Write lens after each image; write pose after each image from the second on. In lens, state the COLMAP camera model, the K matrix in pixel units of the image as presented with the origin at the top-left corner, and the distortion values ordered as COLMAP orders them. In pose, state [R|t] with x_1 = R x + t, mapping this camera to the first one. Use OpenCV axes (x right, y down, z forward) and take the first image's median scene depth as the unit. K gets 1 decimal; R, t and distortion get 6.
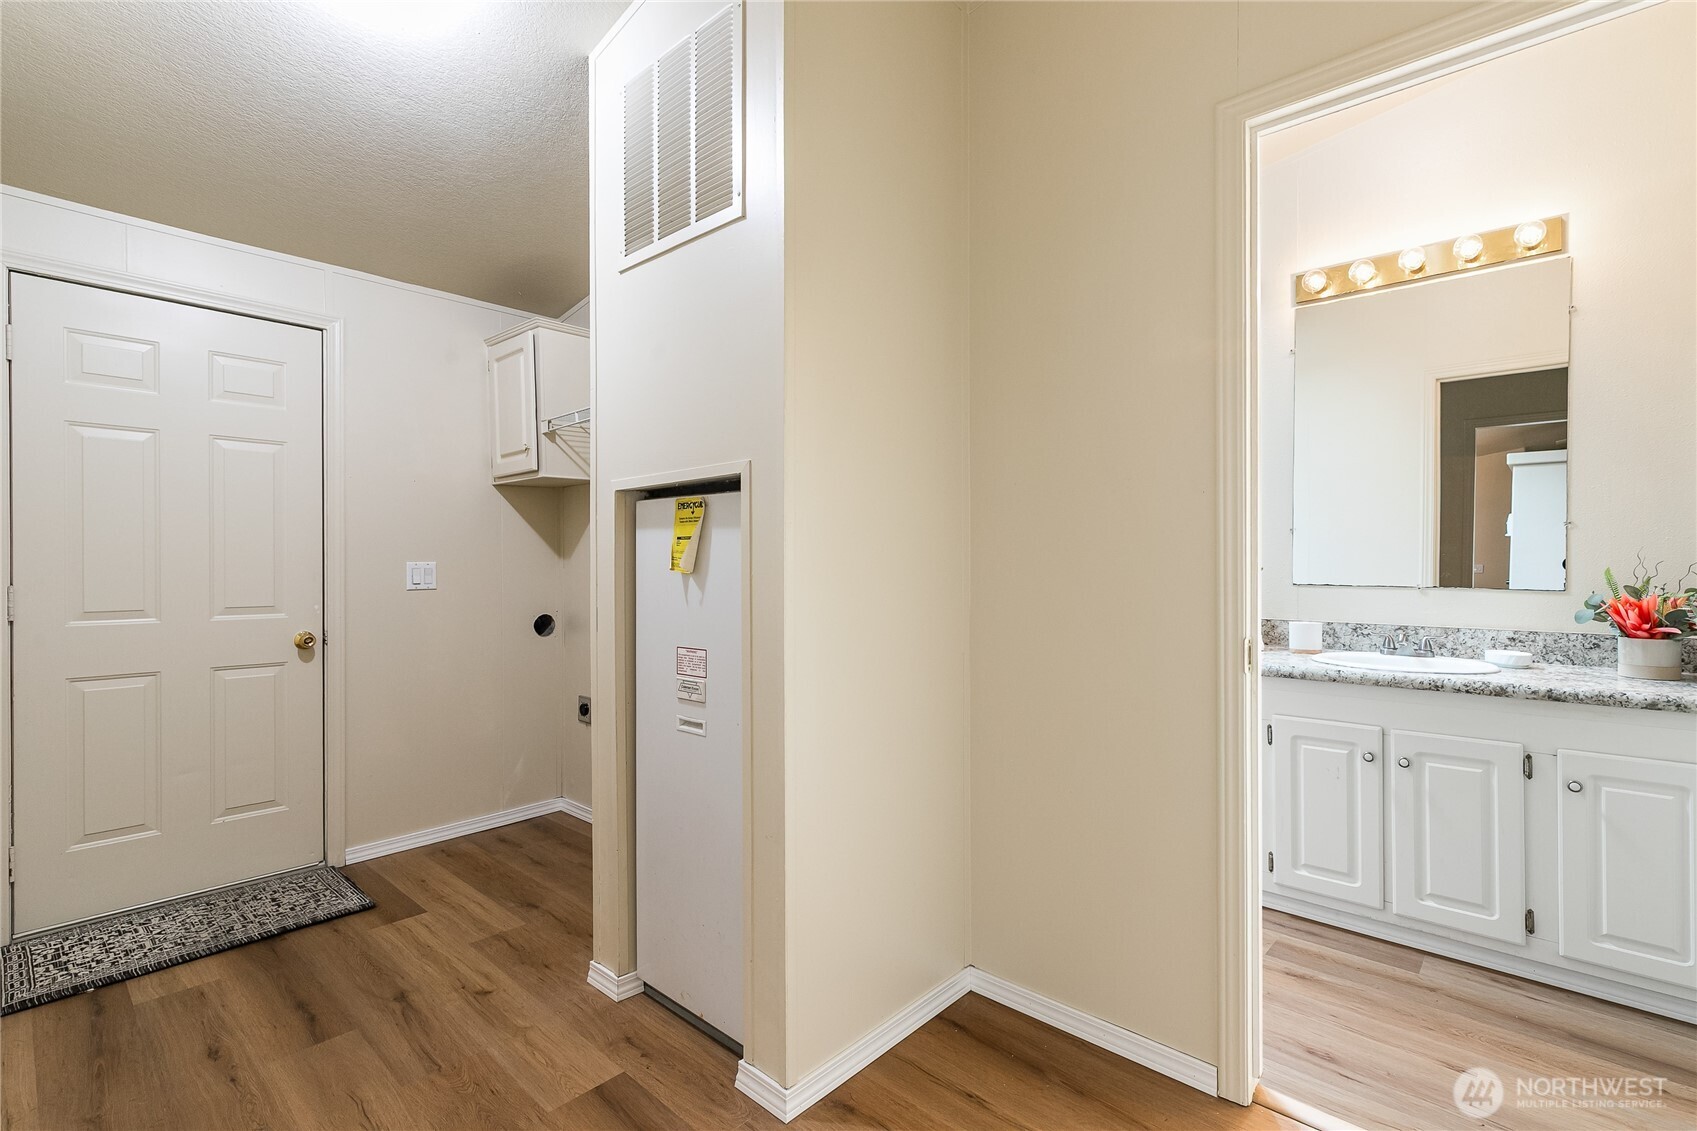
lens RADIAL K [[786.3, 0, 847.5], [0, 786.3, 579.0], [0, 0, 1]] dist [-0.001581, -0.000122]
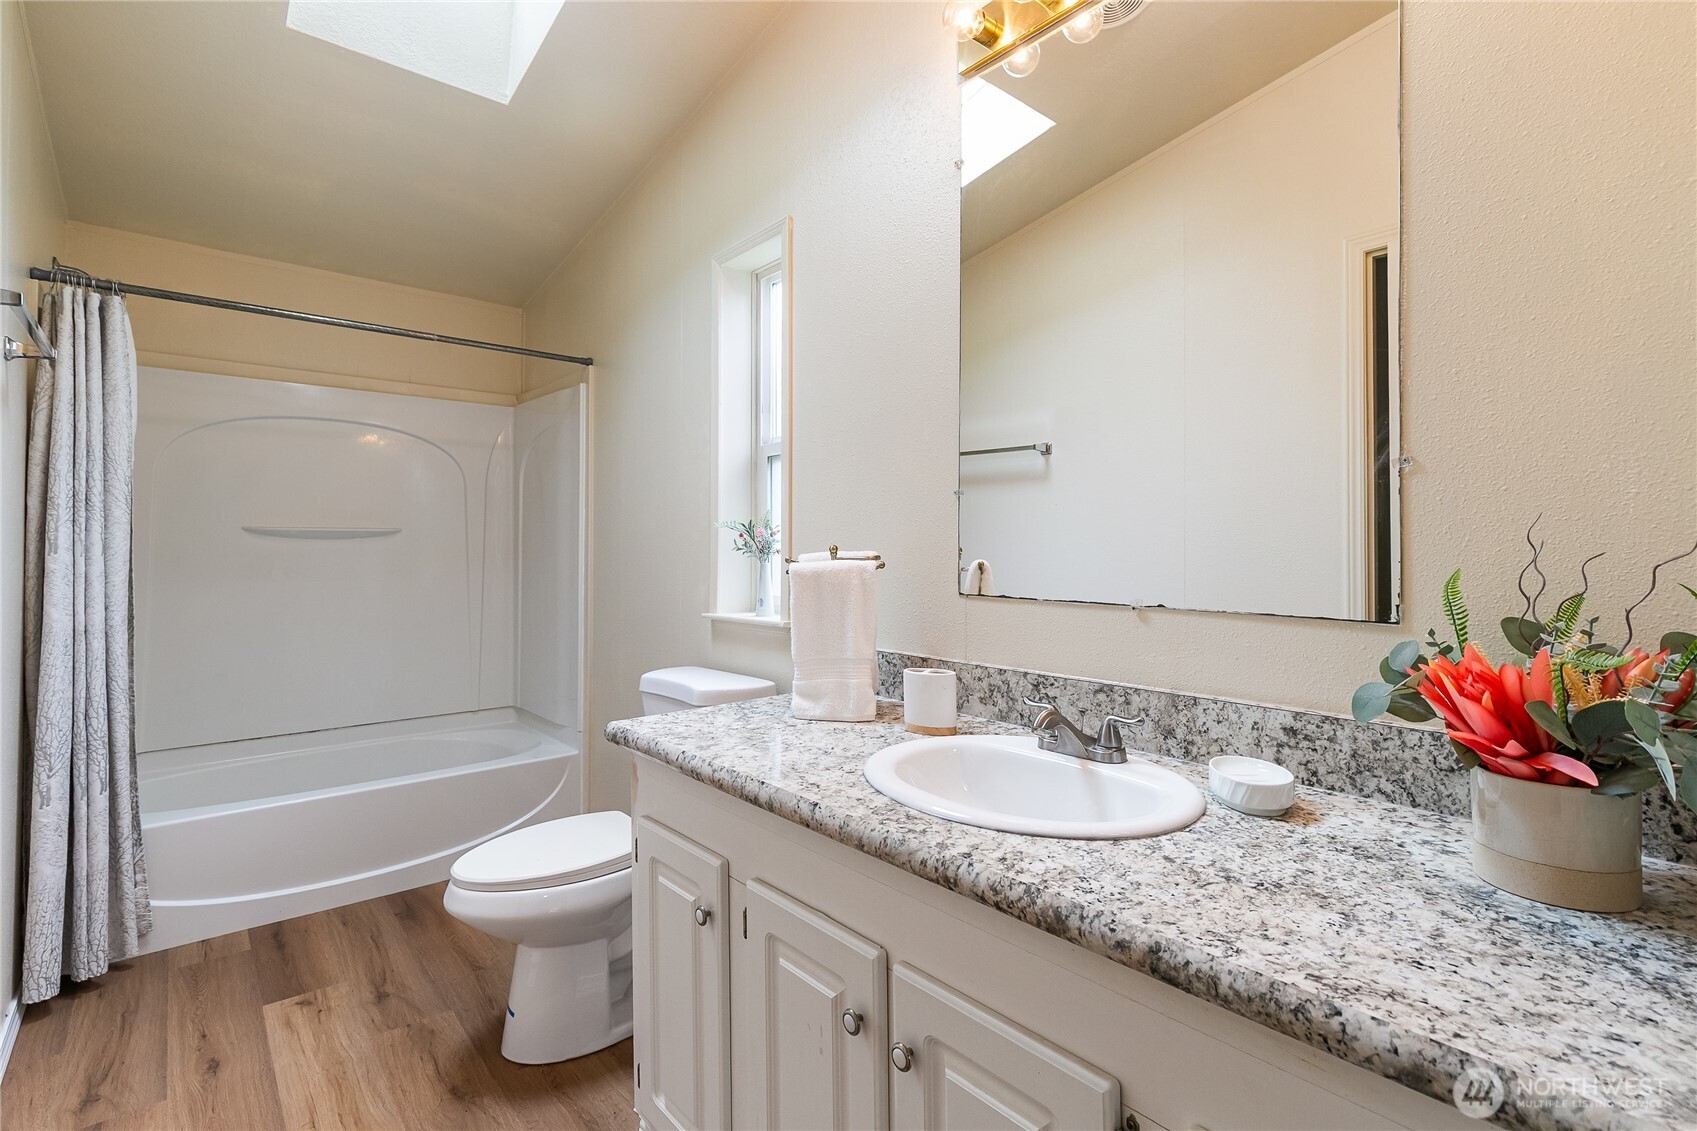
lens RADIAL K [[803.6, 0, 856.0], [0, 803.6, 556.2], [0, 0, 1]] dist [0.001550, -0.000020]
pose [[0.993841, 0.004755, -0.110715, 0.328635], [-0.006390, 0.999876, -0.014417, -0.006068], [0.110633, 0.015035, 0.993748, 0.265500]]
